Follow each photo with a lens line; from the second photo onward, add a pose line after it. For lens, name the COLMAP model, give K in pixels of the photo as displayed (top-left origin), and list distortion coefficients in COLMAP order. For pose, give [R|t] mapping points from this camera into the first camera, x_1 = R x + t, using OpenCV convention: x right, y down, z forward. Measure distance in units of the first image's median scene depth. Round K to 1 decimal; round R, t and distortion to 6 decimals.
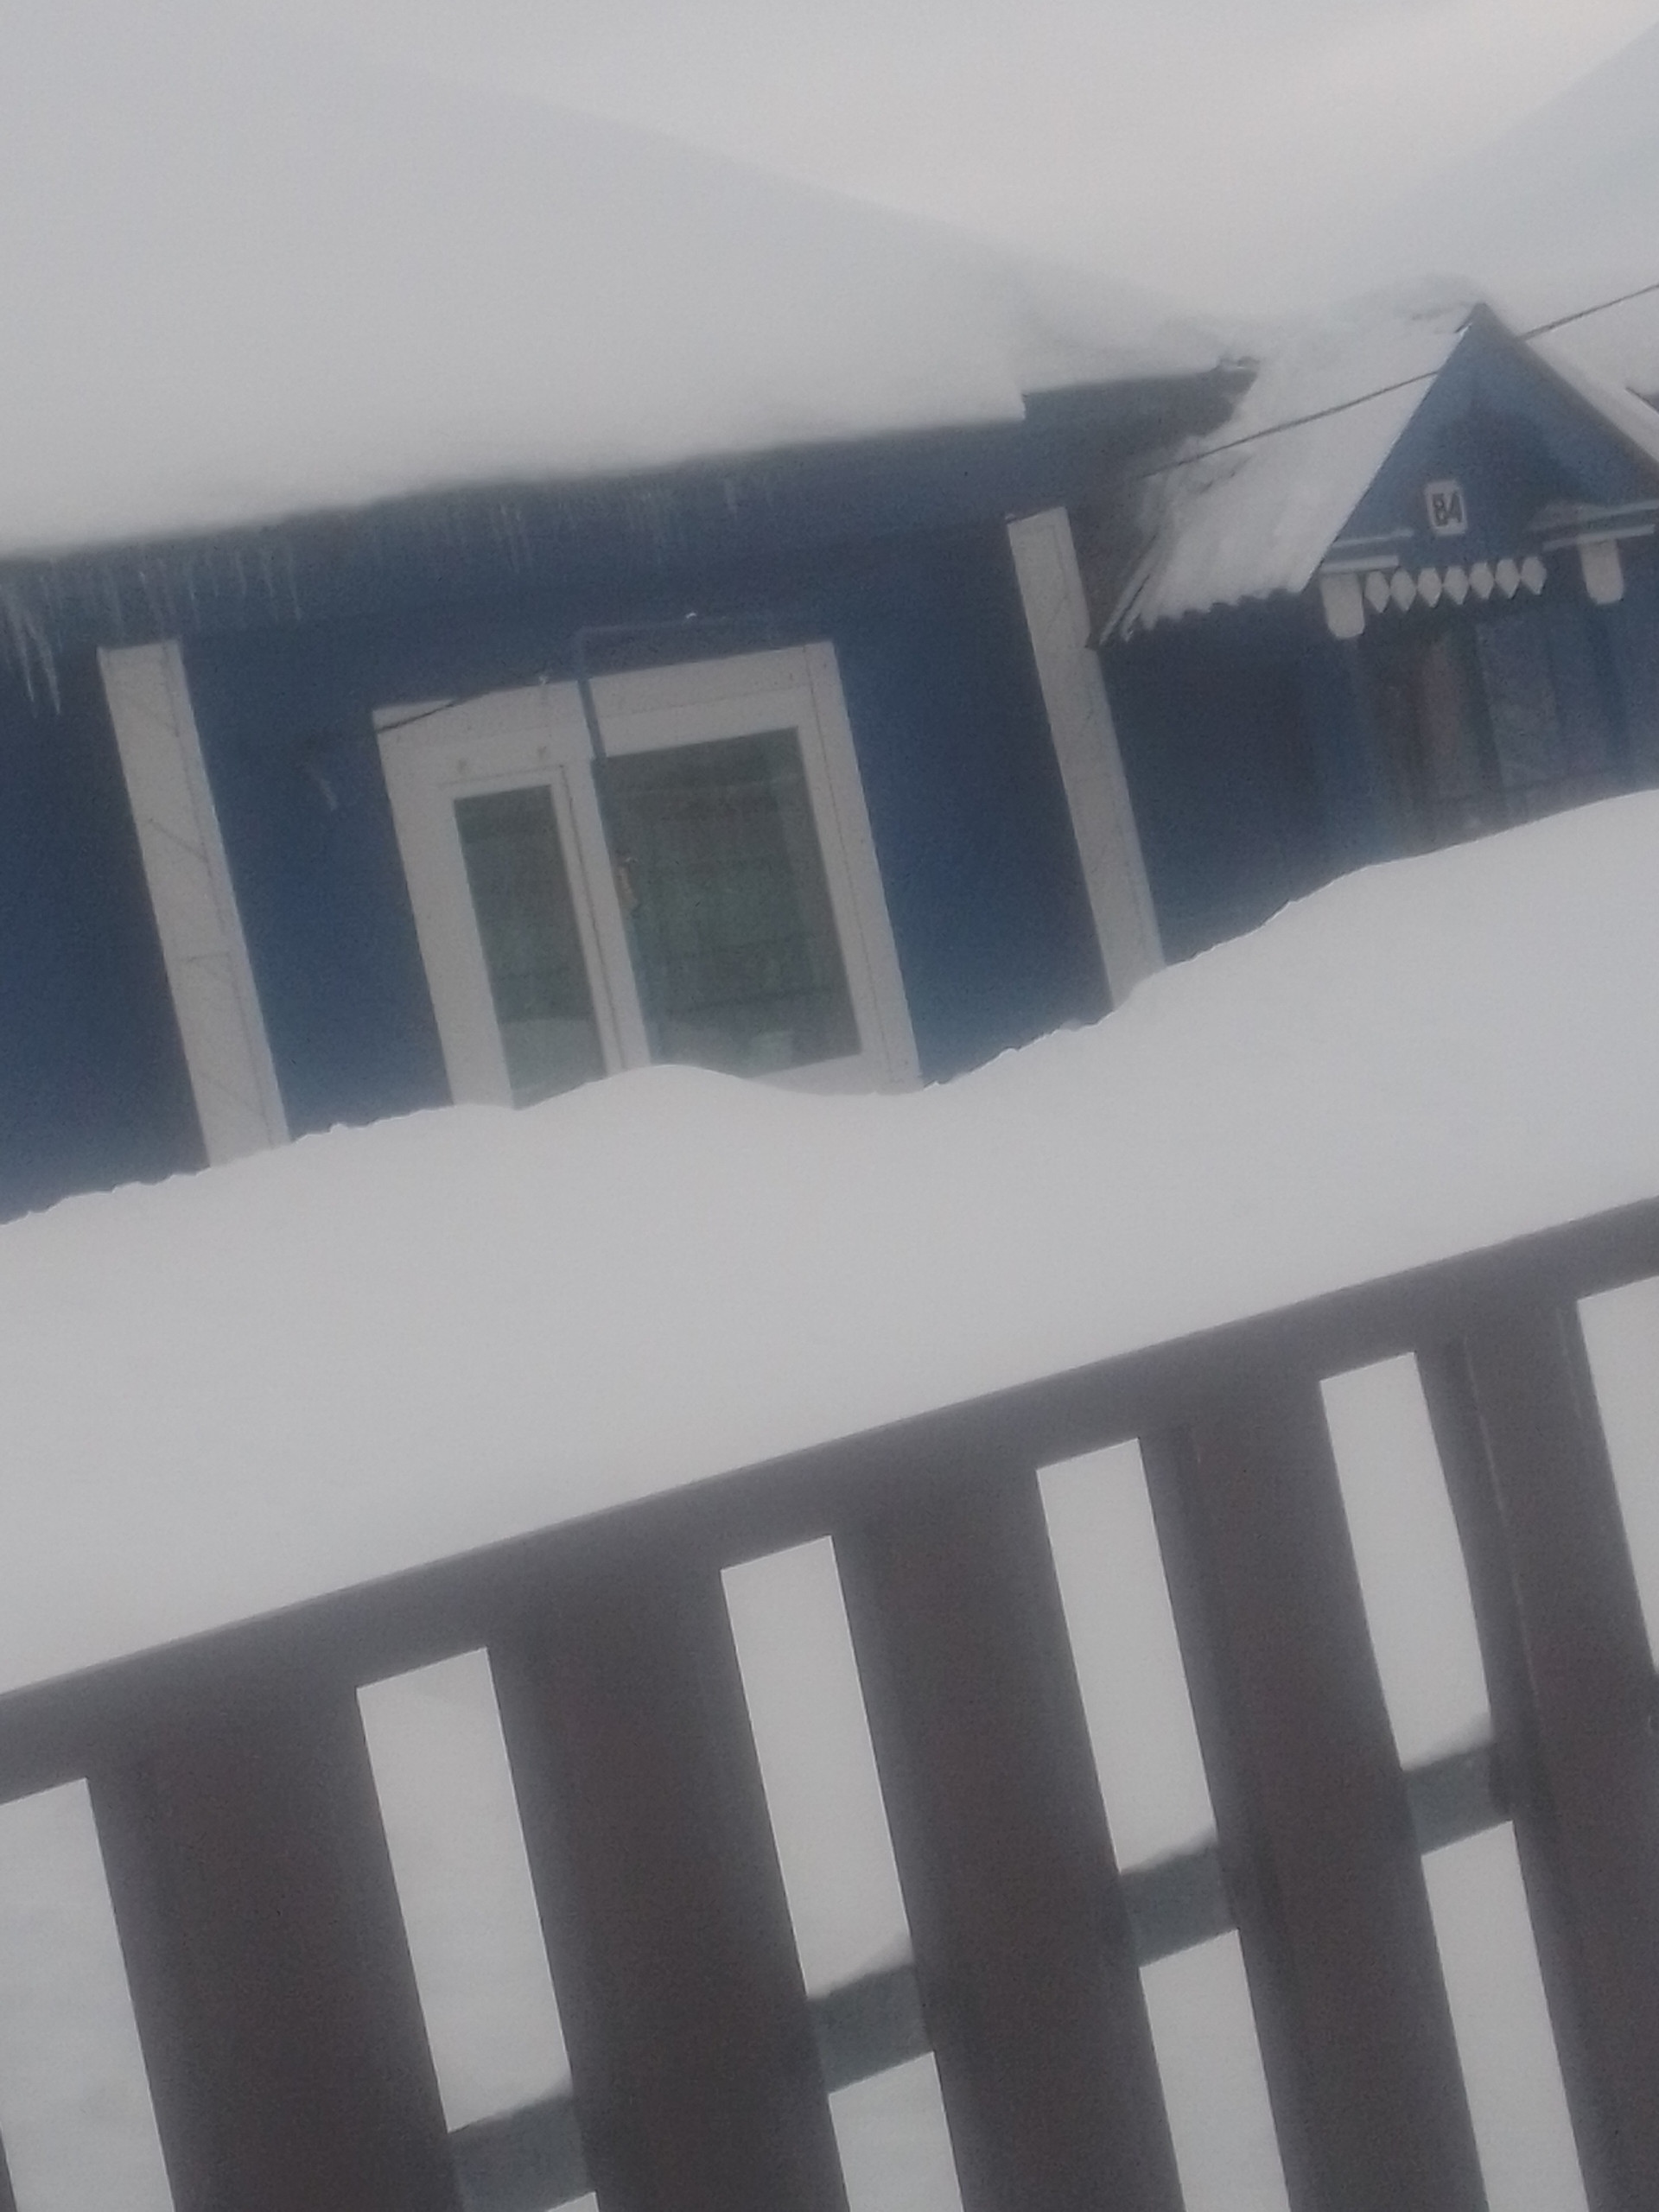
lens RADIAL K [[2656.3, 0, 752.3], [0, 2656.3, 1097.6], [0, 0, 1]] dist [0.190536, -0.006121]
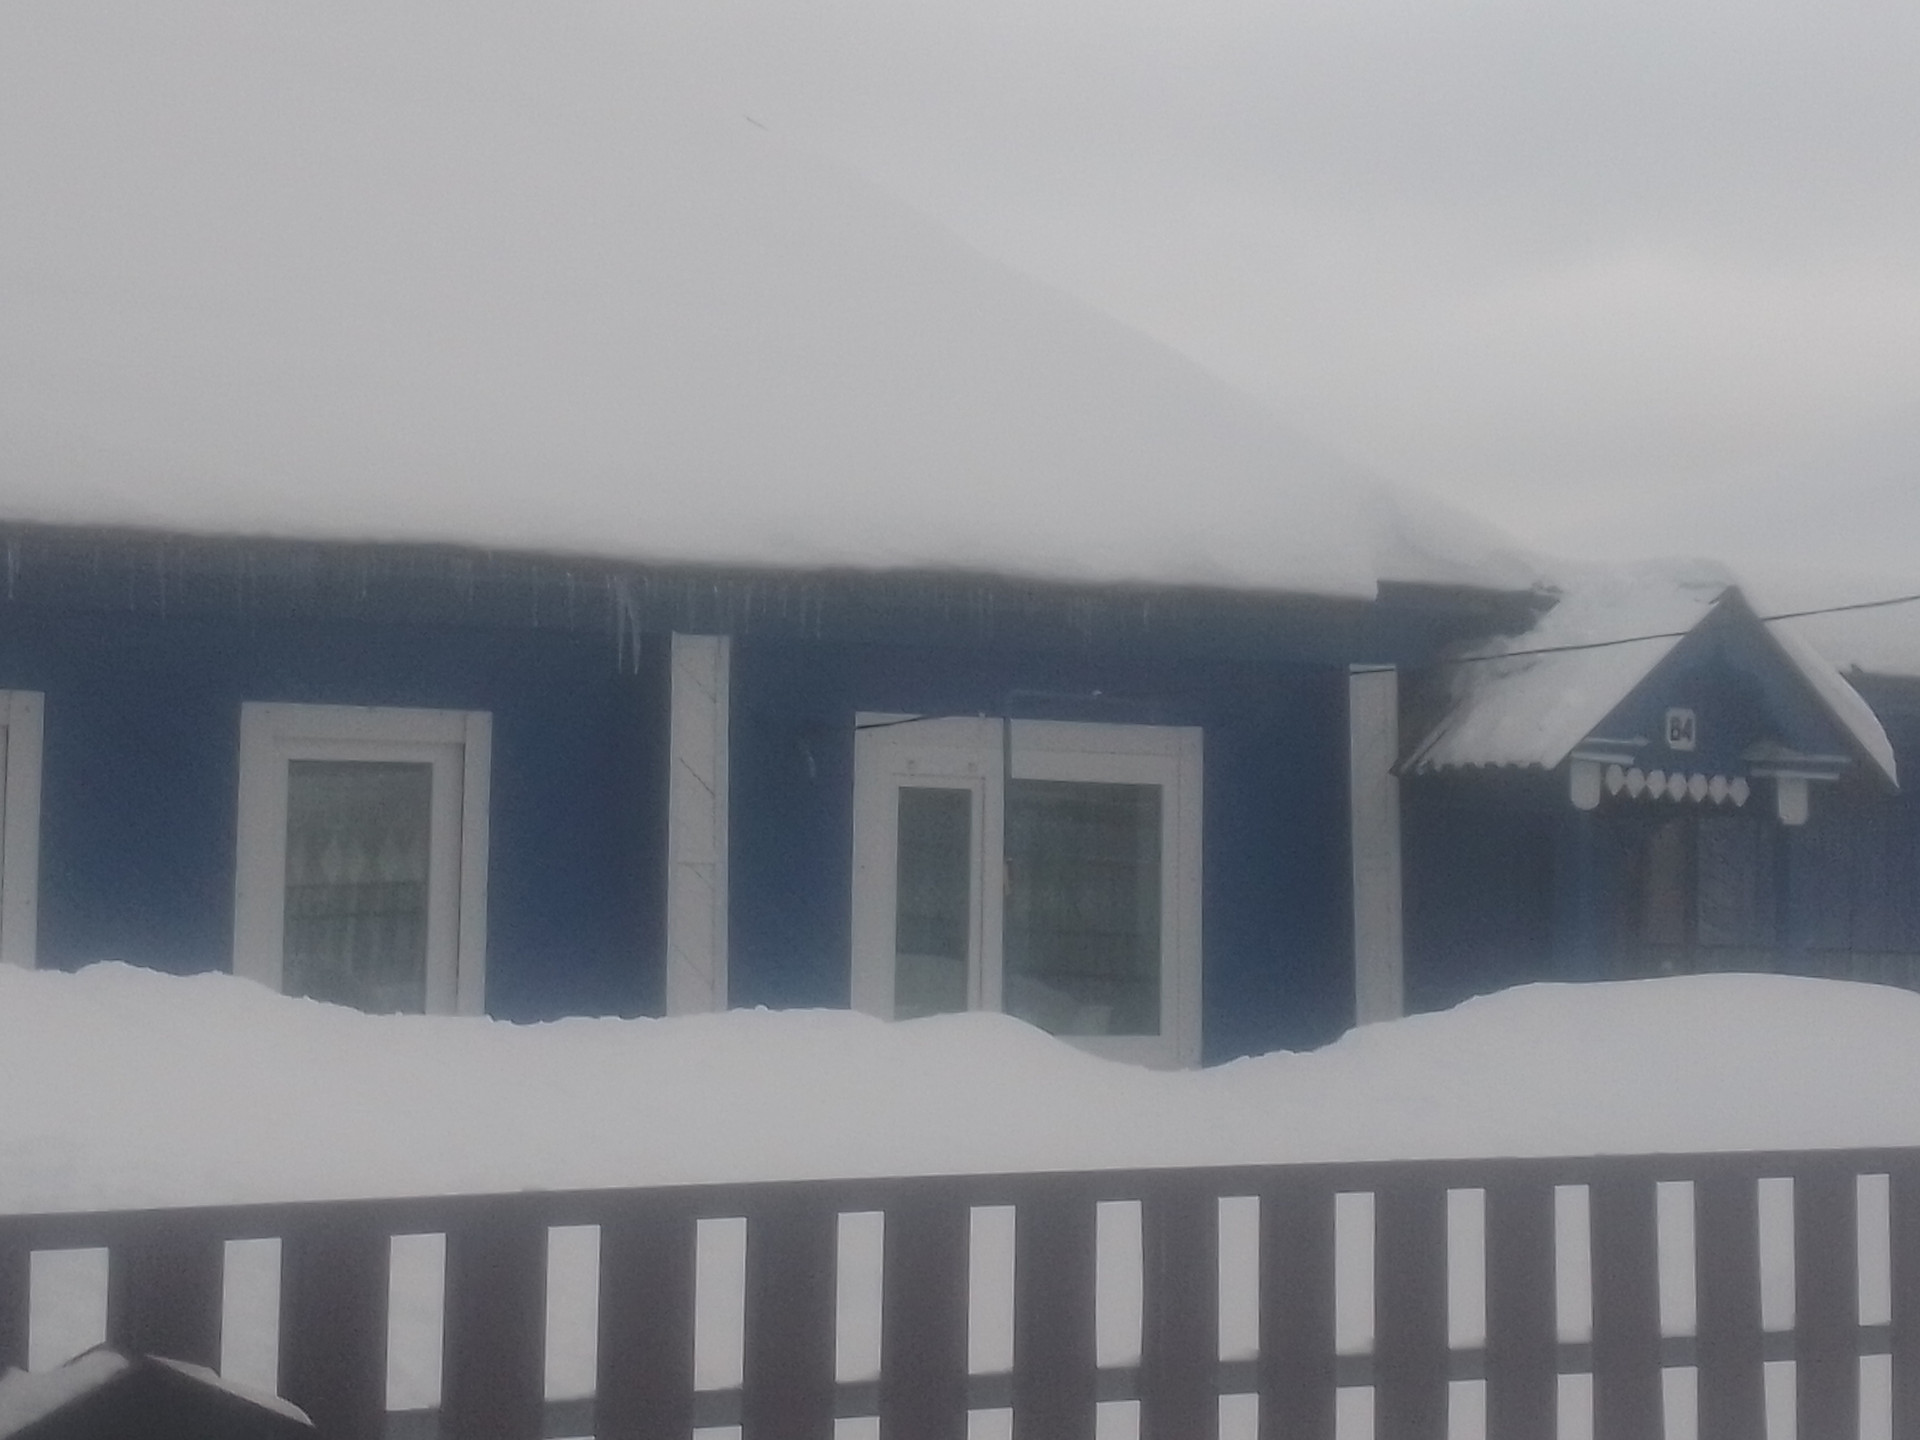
lens RADIAL K [[2305.7, 0, 954.4], [0, 2305.7, 887.8], [0, 0, 1]] dist [0.190536, -0.006121]
pose [[0.974169, 0.208407, -0.086958, 0.027665], [-0.213501, 0.975450, -0.053993, -0.005179], [0.073571, 0.071164, 0.994748, -0.155812]]
